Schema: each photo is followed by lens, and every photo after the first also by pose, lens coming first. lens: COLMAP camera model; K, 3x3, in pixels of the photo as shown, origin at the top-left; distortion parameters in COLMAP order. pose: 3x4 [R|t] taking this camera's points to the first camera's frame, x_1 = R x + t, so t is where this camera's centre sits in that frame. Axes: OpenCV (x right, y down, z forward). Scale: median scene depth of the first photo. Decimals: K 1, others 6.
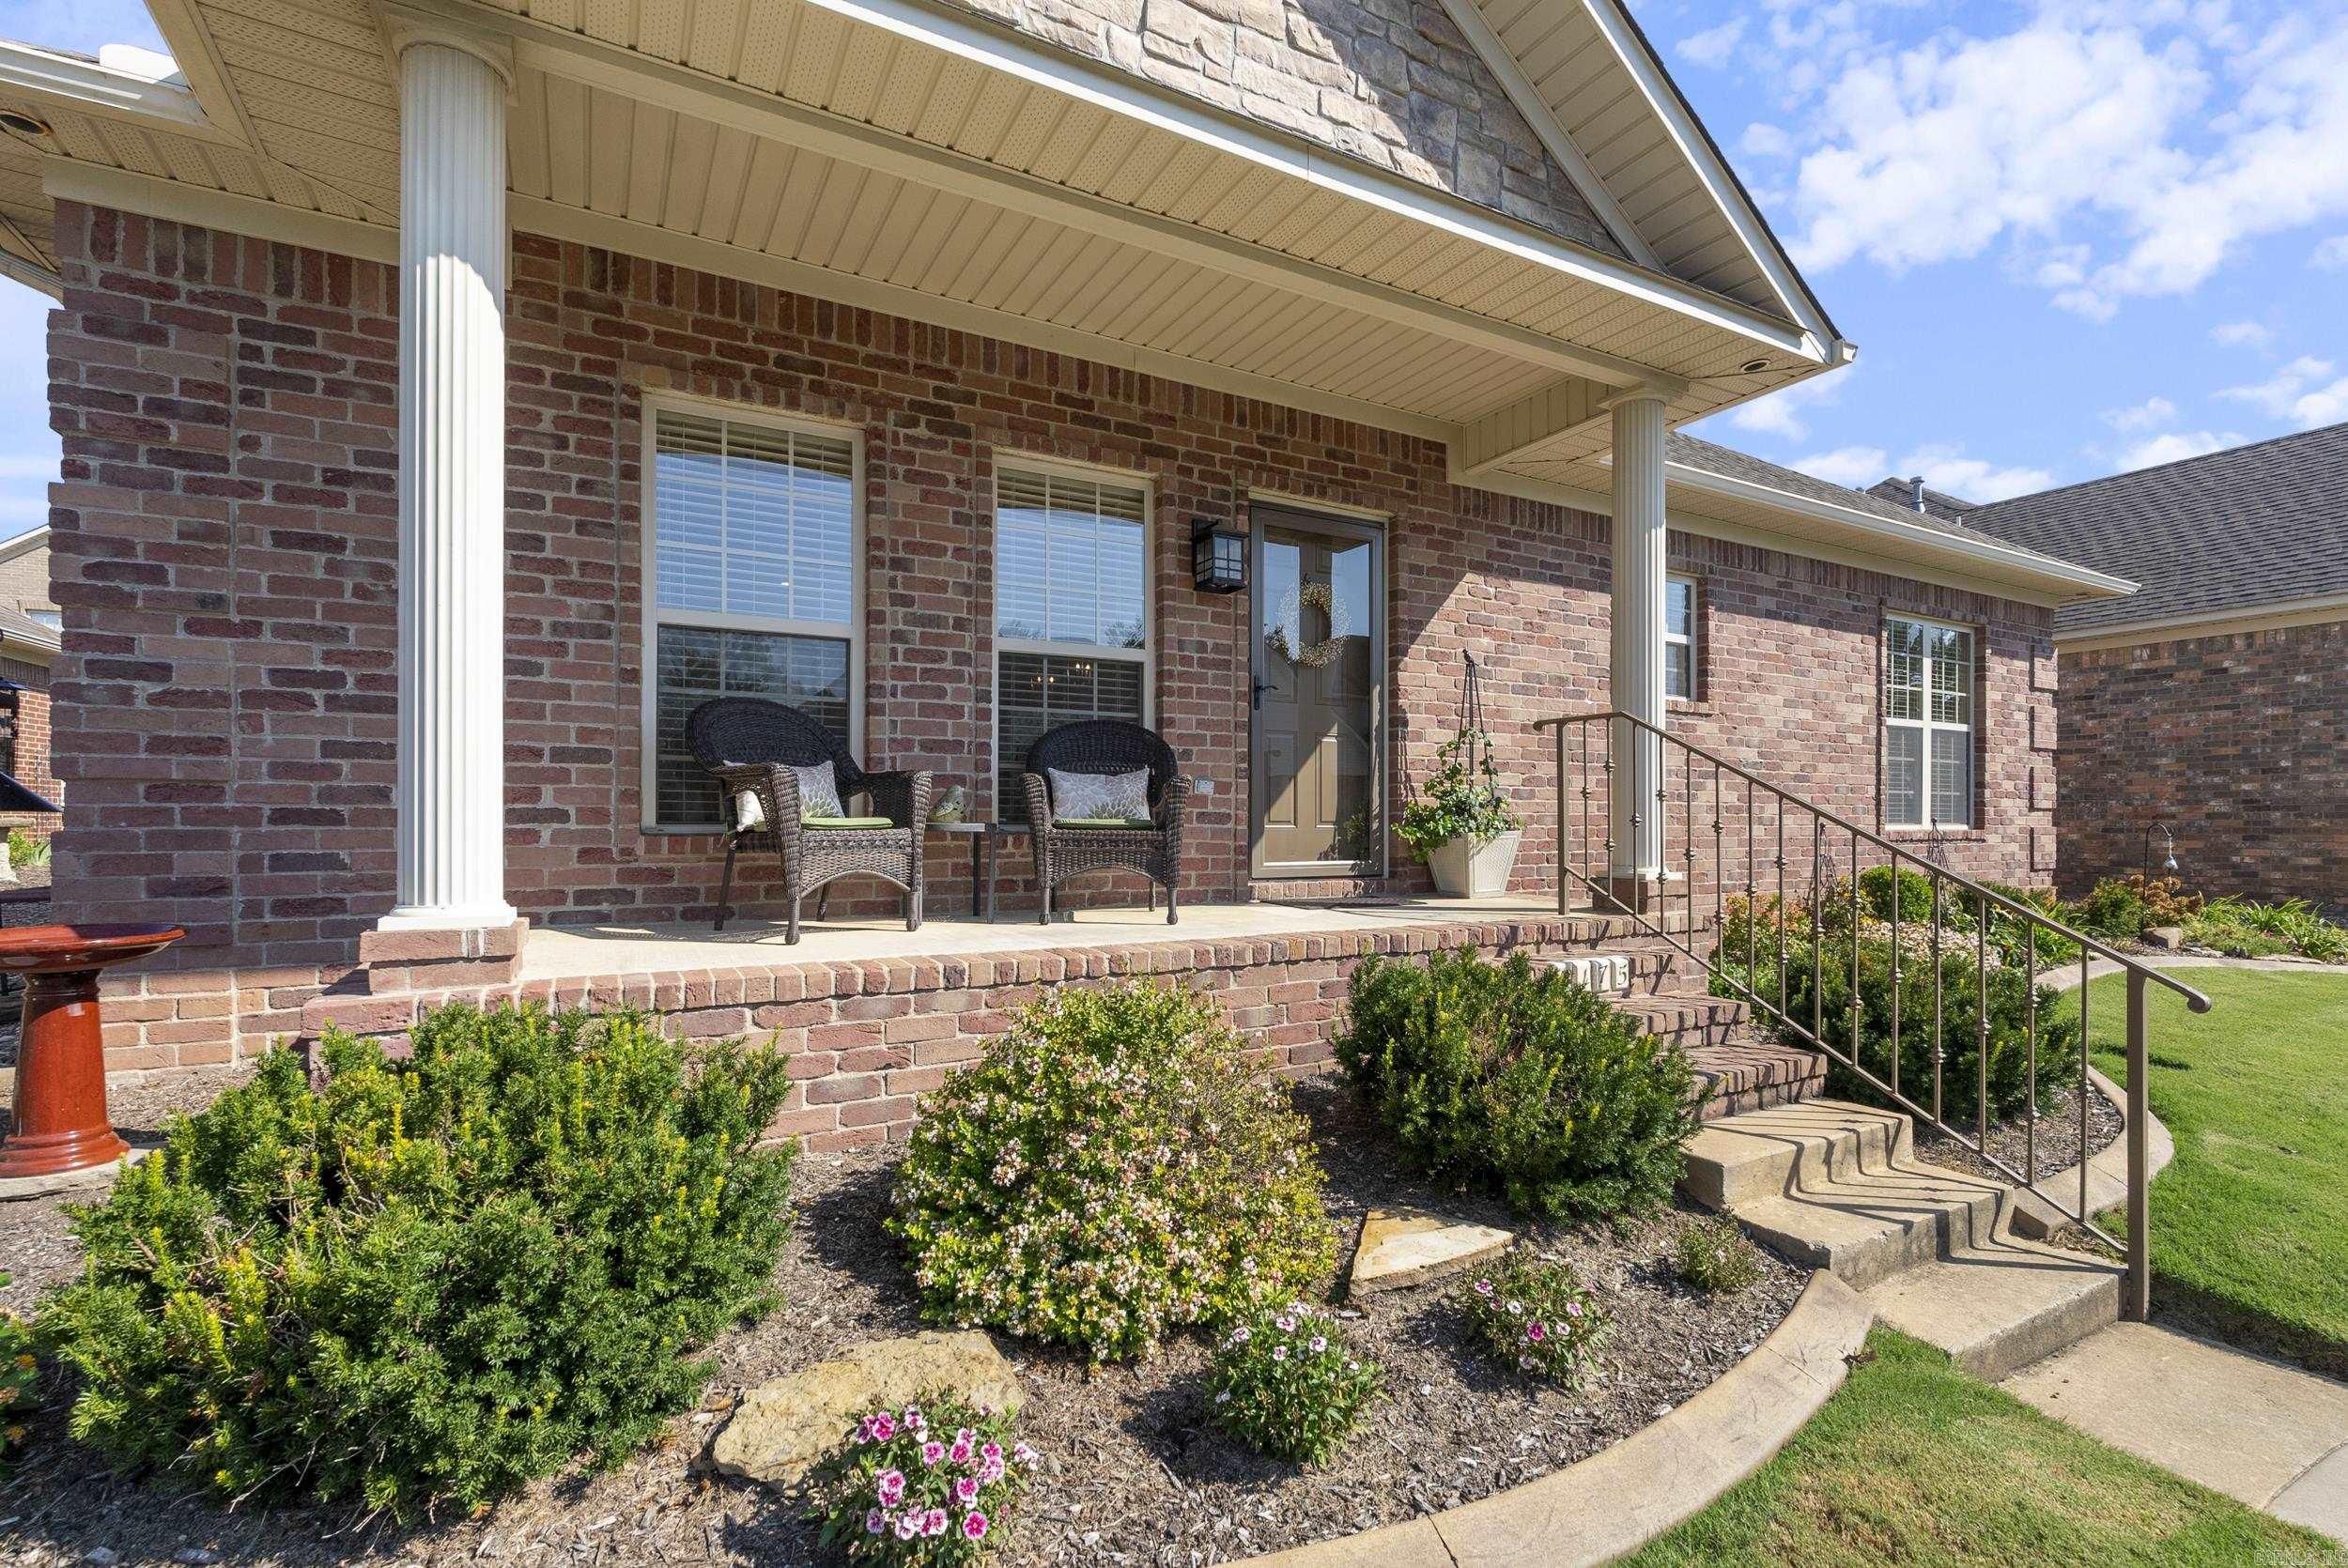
lens RADIAL K [[1037.5, 0, 1167.7], [0, 1037.5, 788.3], [0, 0, 1]] dist [-0.001706, -0.000445]
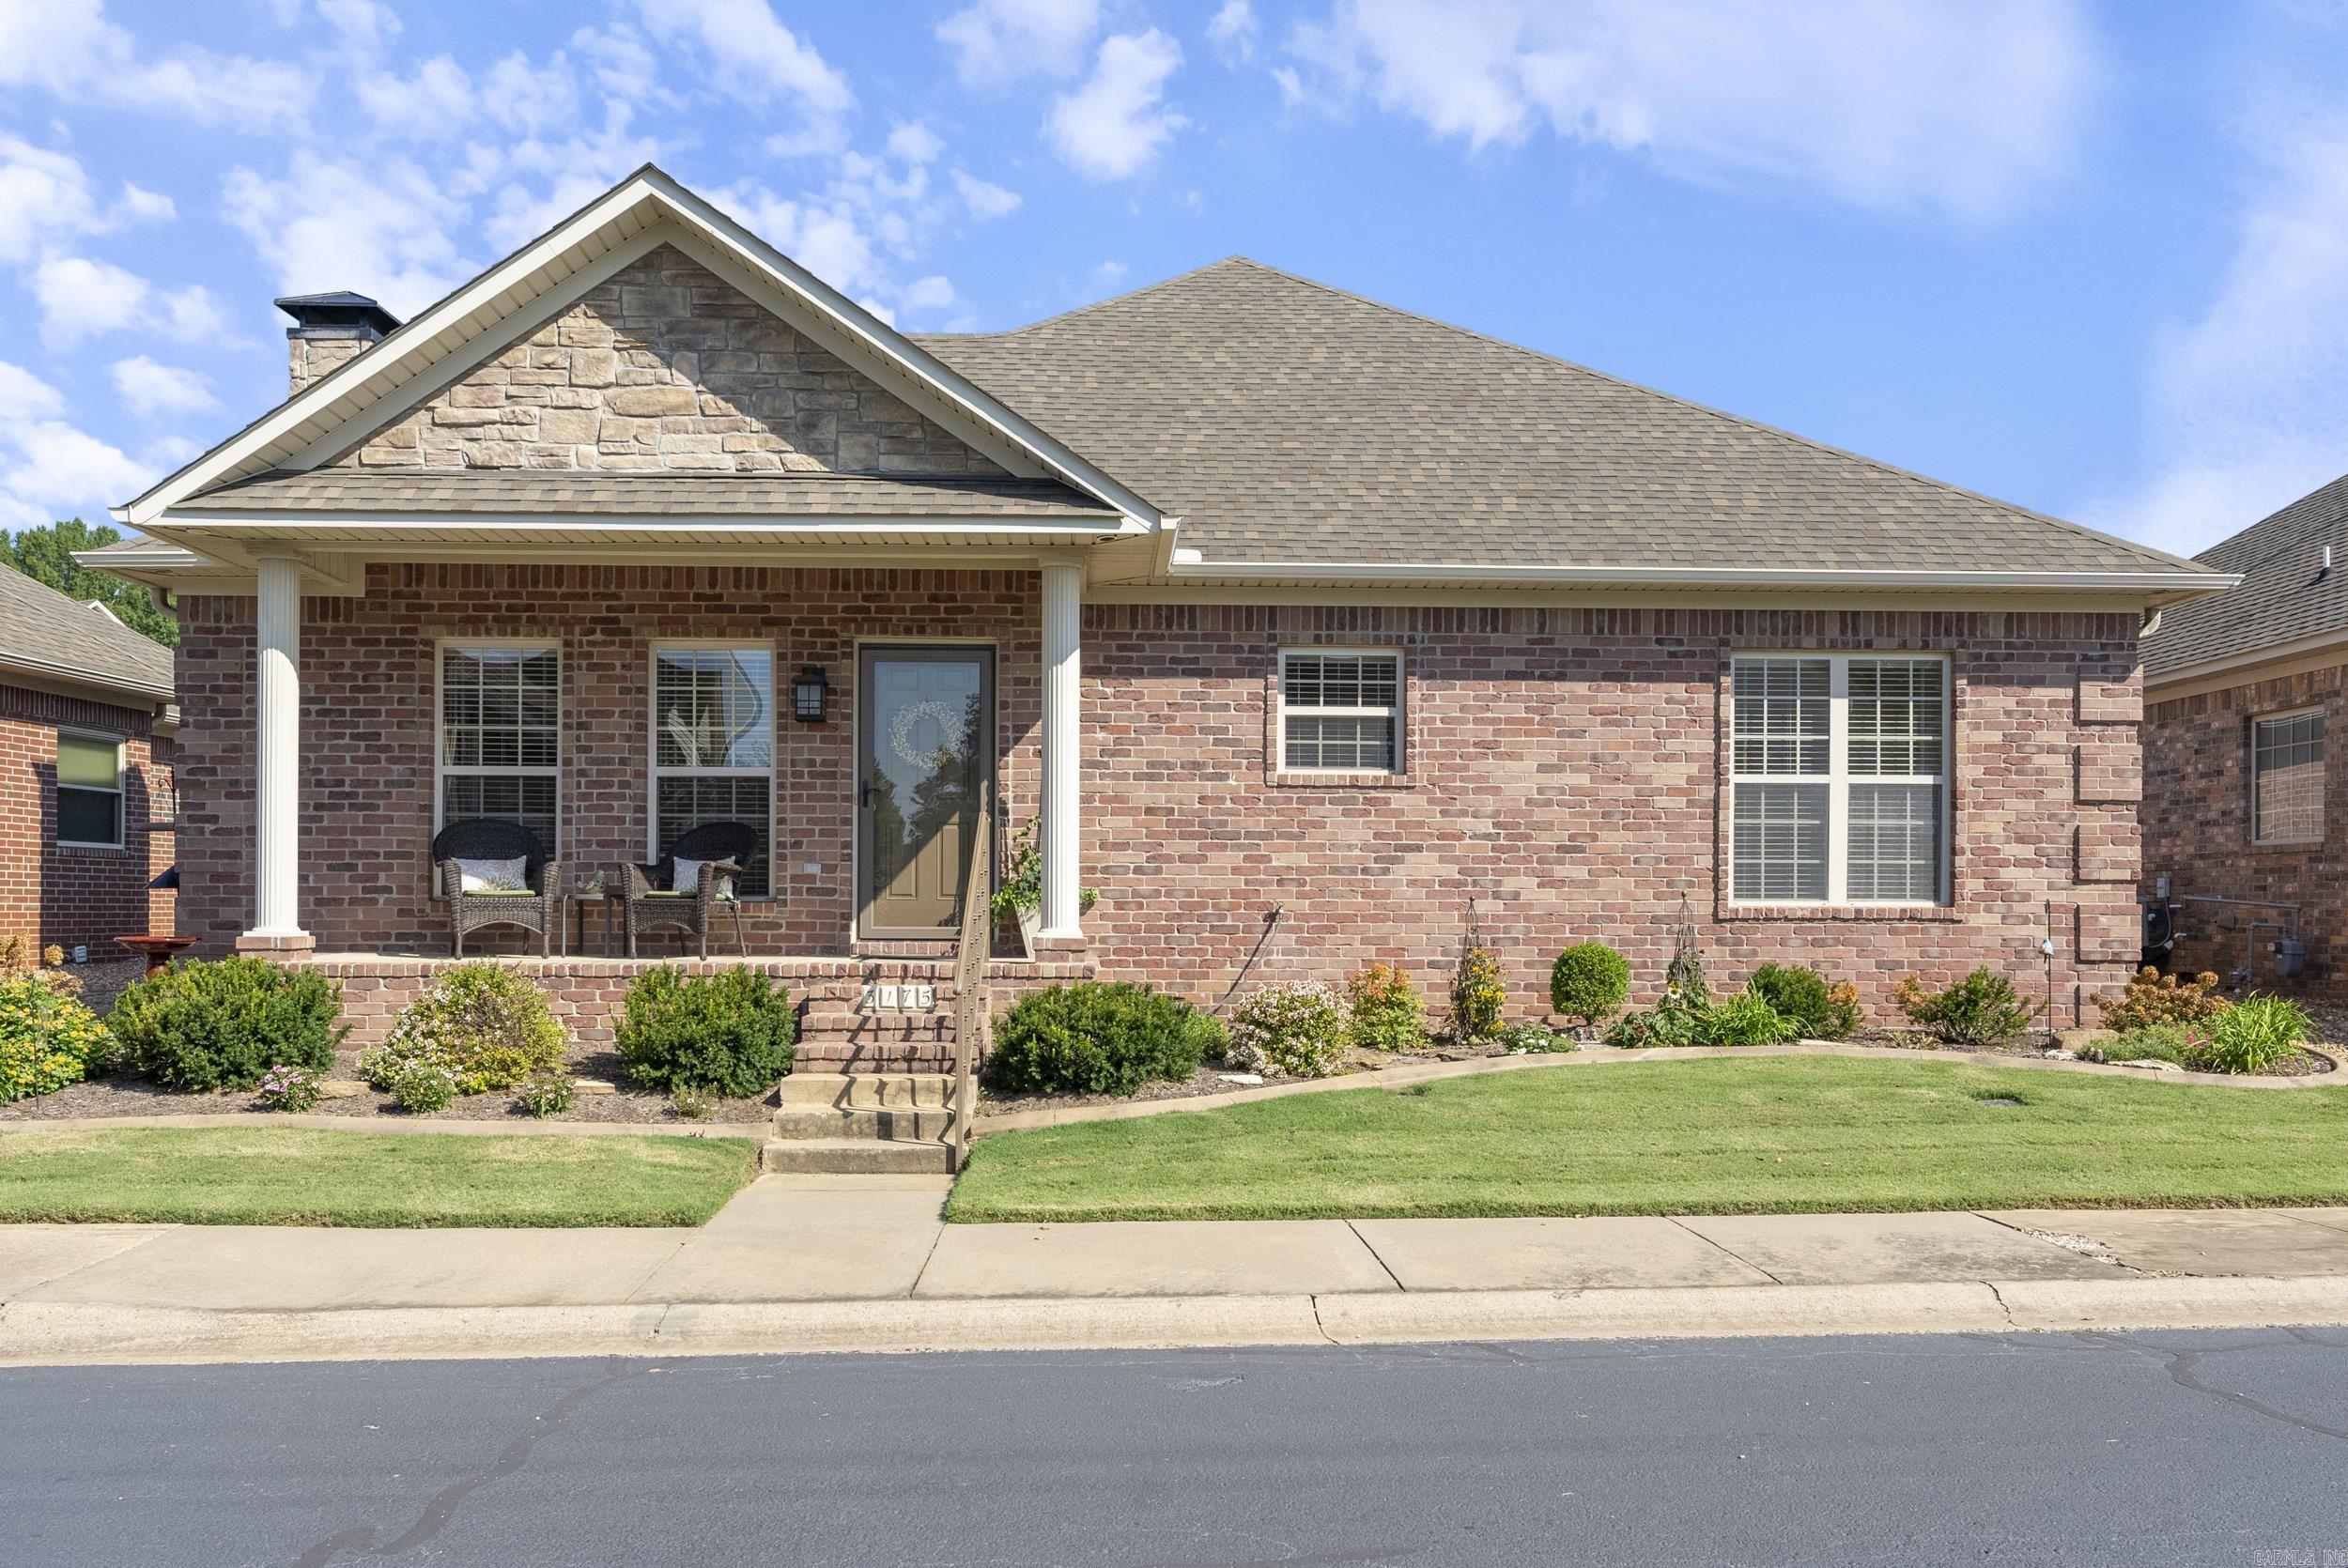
lens RADIAL K [[1919.6, 0, 1178.9], [0, 1919.6, 803.2], [0, 0, 1]] dist [0.013966, -0.003059]
pose [[0.895144, -0.022969, -0.445185, 1.788008], [0.012027, 0.999553, -0.027387, -0.013014], [0.445615, 0.019161, 0.895020, -1.145706]]
